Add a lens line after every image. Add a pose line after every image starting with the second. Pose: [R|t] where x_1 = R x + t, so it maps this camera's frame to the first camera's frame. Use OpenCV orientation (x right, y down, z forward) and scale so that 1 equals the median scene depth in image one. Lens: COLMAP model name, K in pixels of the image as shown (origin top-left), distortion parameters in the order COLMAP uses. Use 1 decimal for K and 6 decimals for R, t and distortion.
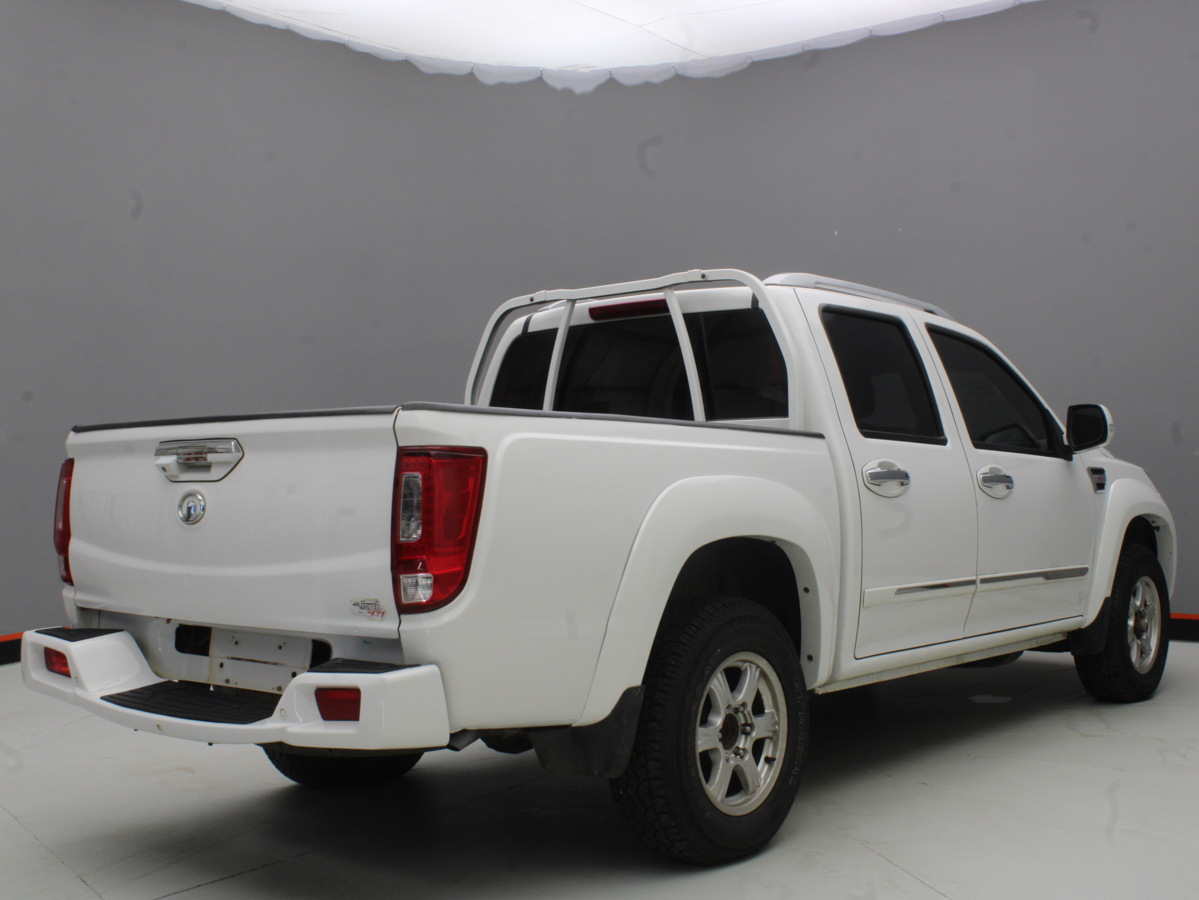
lens RADIAL K [[1403.1, 0, 599.5], [0, 1403.1, 450.0], [0, 0, 1]] dist [-0.039962, -0.004184]
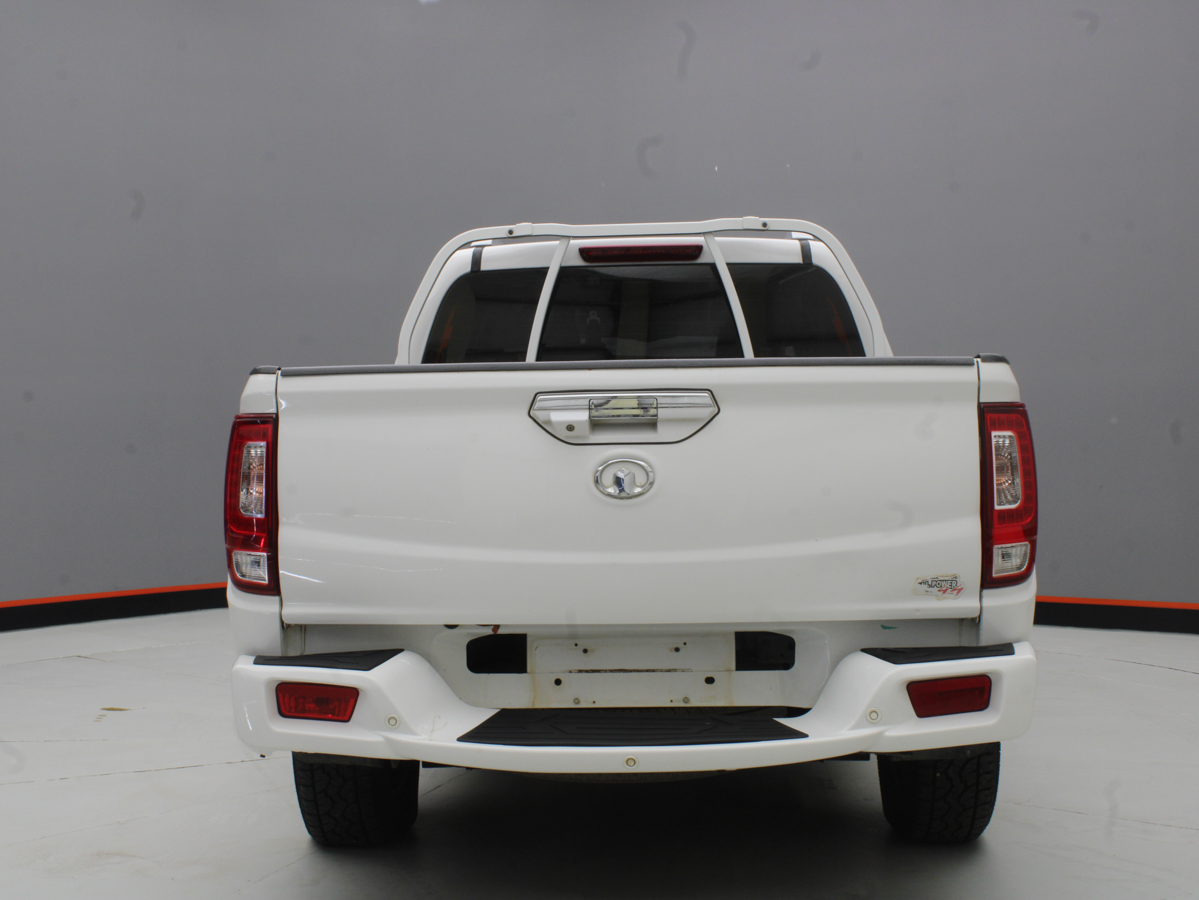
lens RADIAL K [[1571.2, 0, 599.5], [0, 1571.2, 450.0], [0, 0, 1]] dist [-0.122147, -0.000529]
pose [[0.792836, -0.003910, 0.609422, -0.811506], [-0.006485, 0.999869, 0.014852, 0.012718], [-0.609400, -0.015728, 0.792707, 0.309767]]
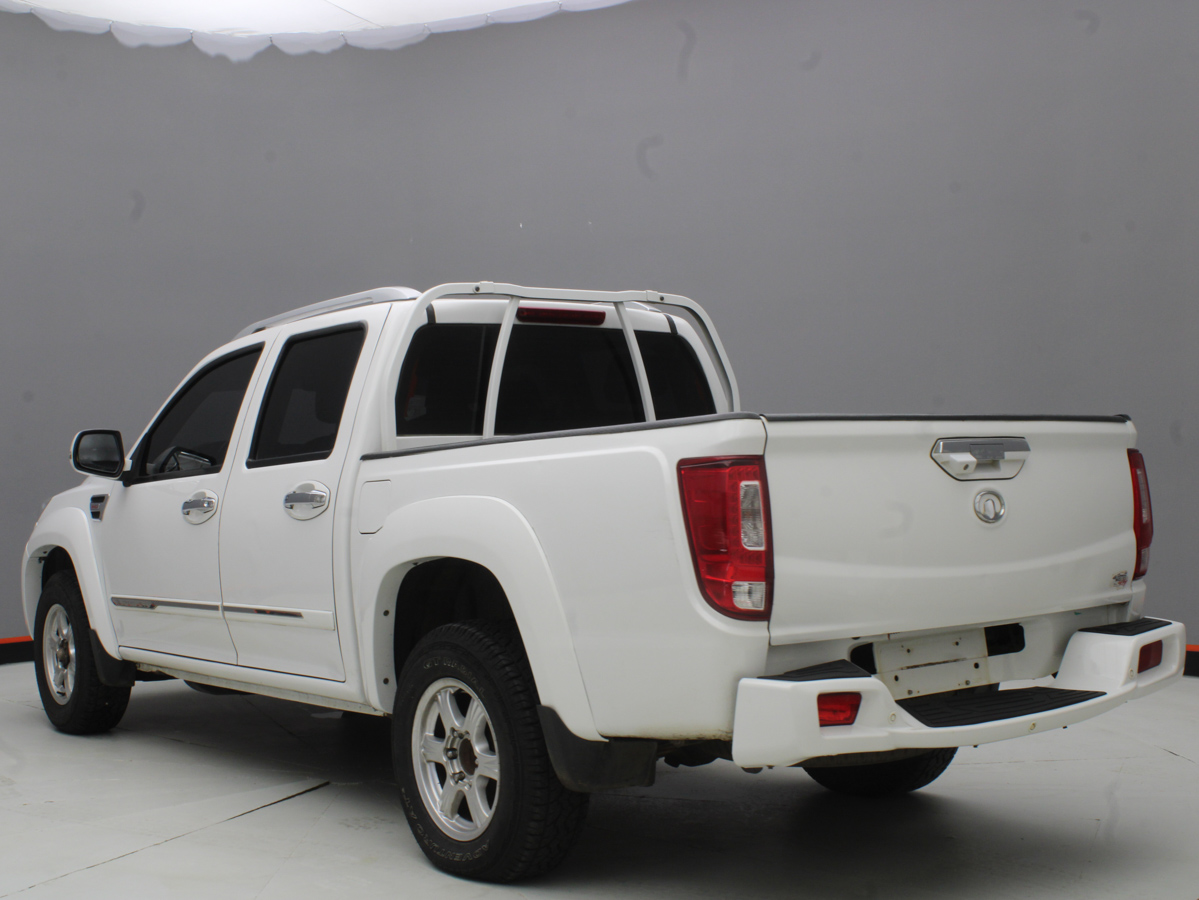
lens RADIAL K [[1536.9, 0, 598.2], [0, 1536.9, 474.8], [0, 0, 1]] dist [-0.027022, -0.002184]
pose [[0.204901, 0.007391, 0.978755, -1.370985], [0.006154, 0.999942, -0.008839, 0.026270], [-0.978763, 0.007834, 0.204844, 1.021340]]
